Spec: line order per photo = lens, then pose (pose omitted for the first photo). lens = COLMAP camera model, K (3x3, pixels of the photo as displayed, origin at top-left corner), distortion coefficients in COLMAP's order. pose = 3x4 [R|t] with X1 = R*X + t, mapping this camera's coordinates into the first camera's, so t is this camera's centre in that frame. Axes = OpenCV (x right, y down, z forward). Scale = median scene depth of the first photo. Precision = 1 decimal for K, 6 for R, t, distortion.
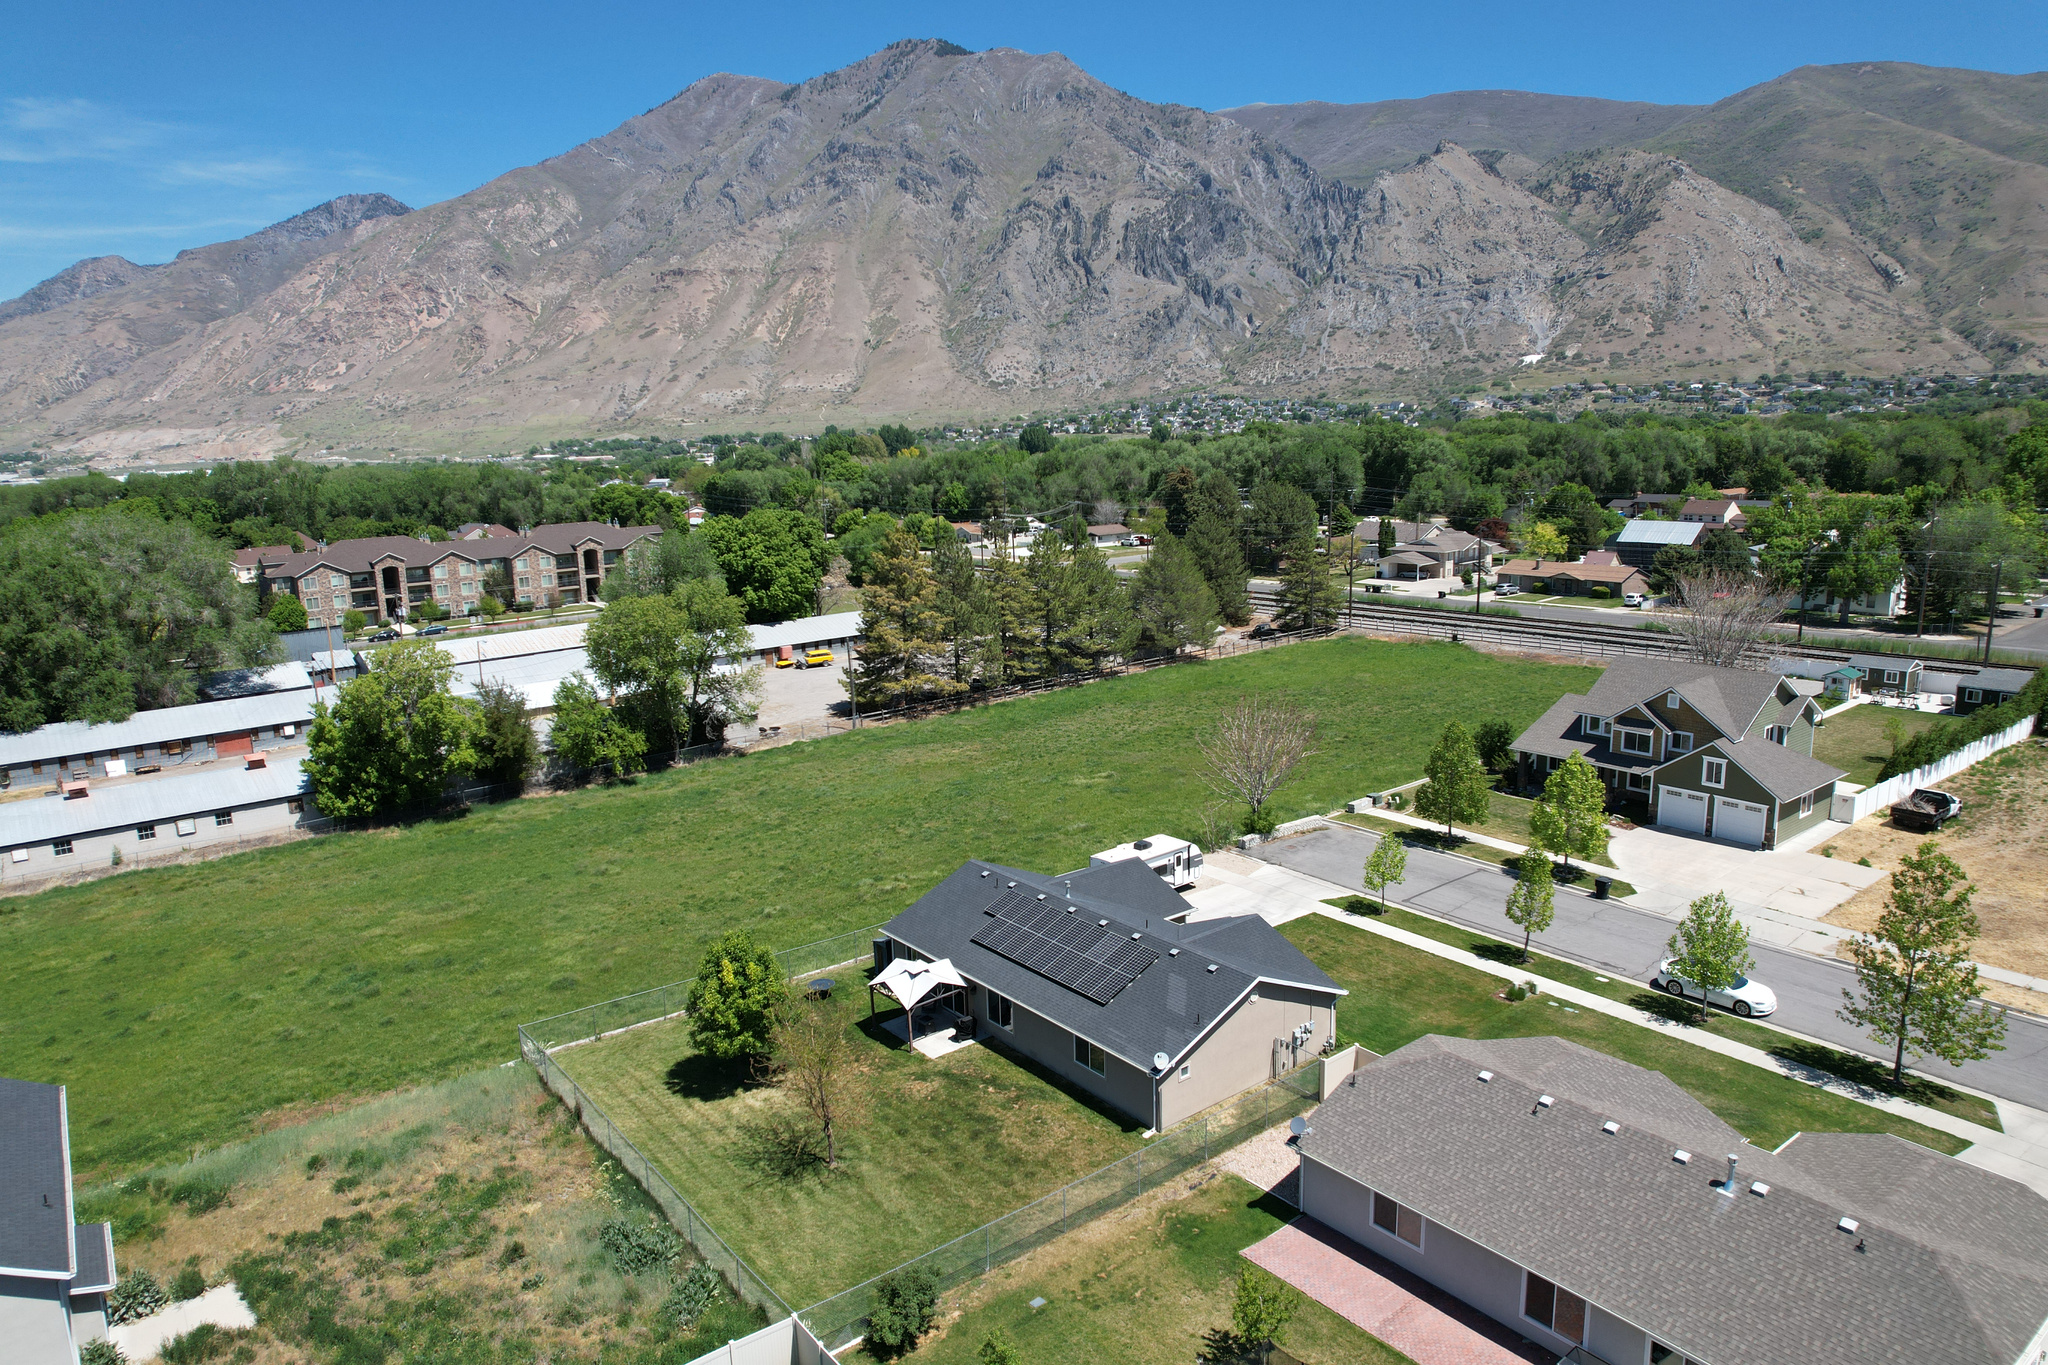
lens RADIAL K [[1297.4, 0, 1023.0], [0, 1297.4, 703.8], [0, 0, 1]] dist [-0.077044, 0.068491]
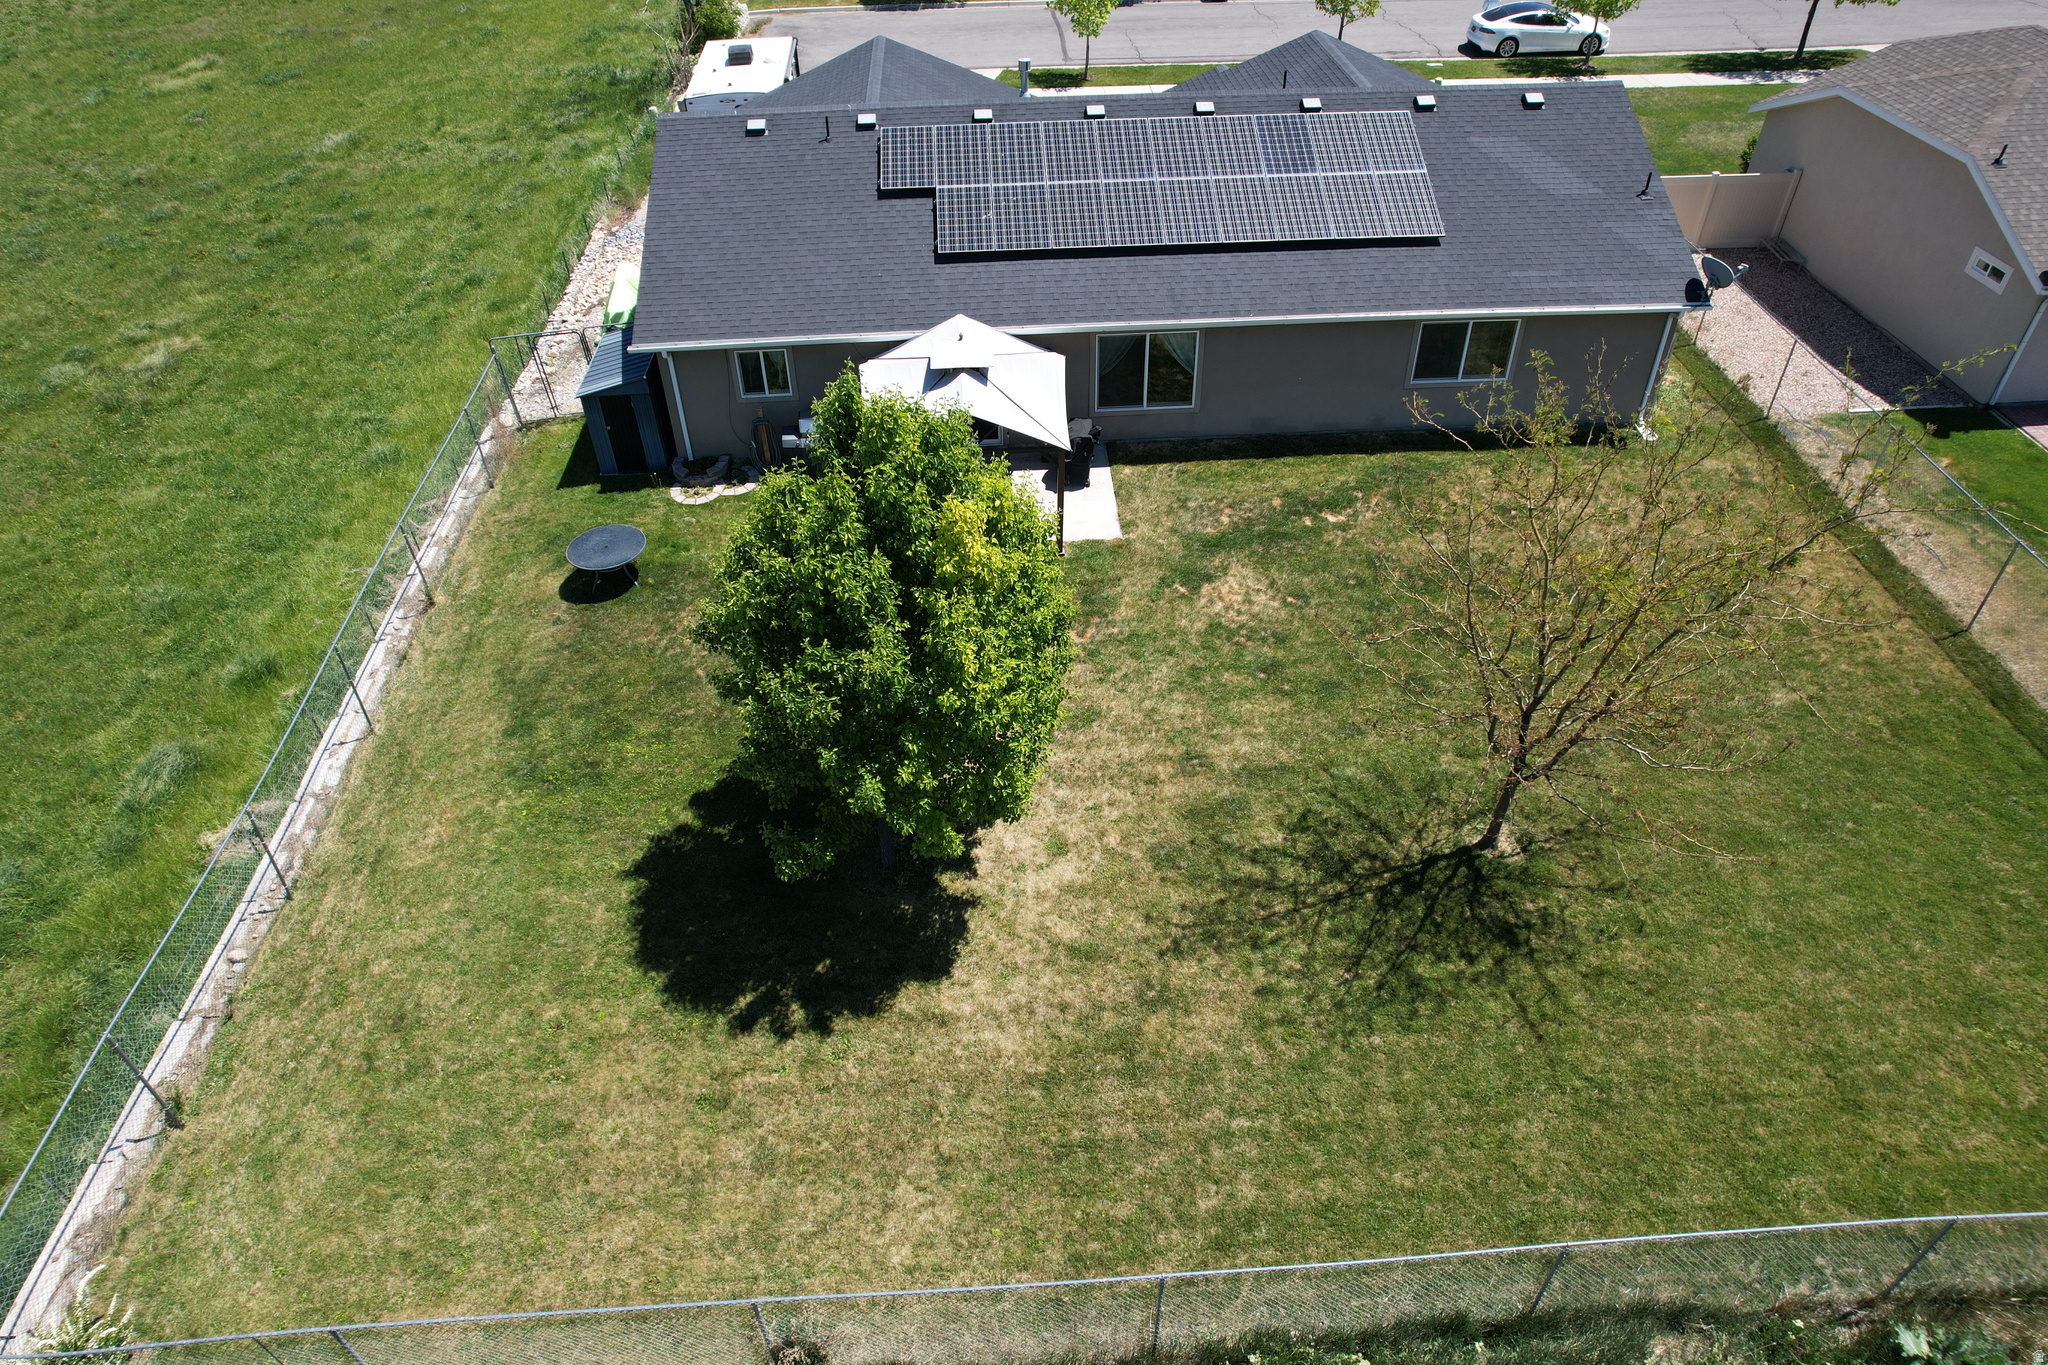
lens RADIAL K [[1297.4, 0, 1023.0], [0, 1297.4, 703.8], [0, 0, 1]] dist [-0.077044, 0.068491]
pose [[0.568768, -0.530063, 0.628917, -0.287979], [0.175520, 0.825249, 0.536802, 0.073282], [-0.803552, -0.194928, 0.562412, 0.609573]]
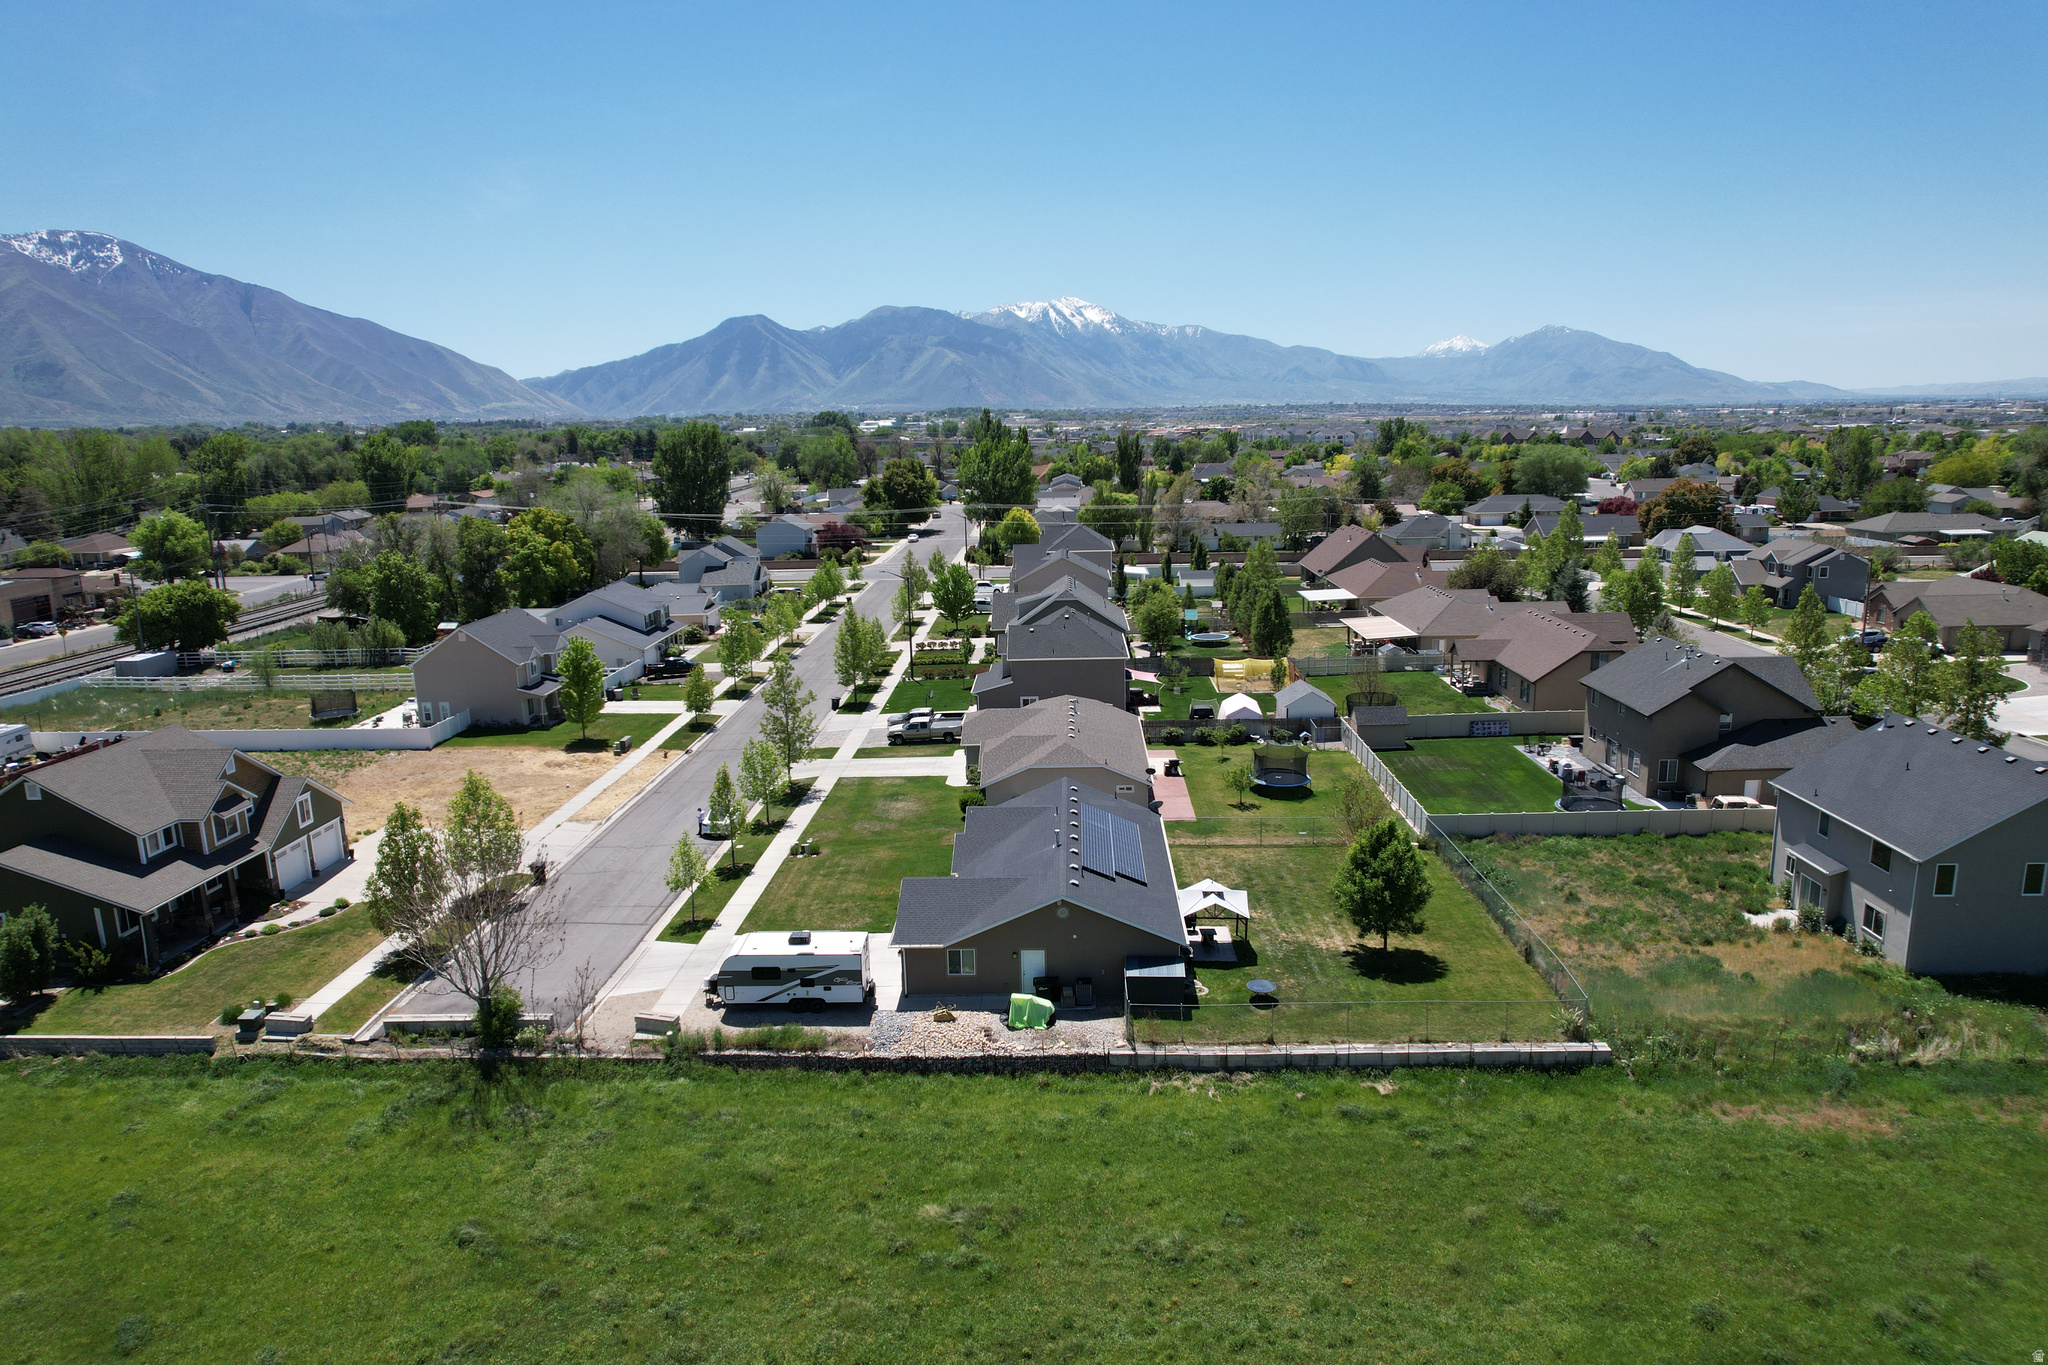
lens RADIAL K [[1297.4, 0, 1023.0], [0, 1297.4, 703.8], [0, 0, 1]] dist [-0.077044, 0.068491]
pose [[-0.763783, -0.091826, 0.638908, -0.521018], [0.179093, 0.920818, 0.346439, -0.282251], [-0.620130, 0.379028, -0.686860, 1.444919]]
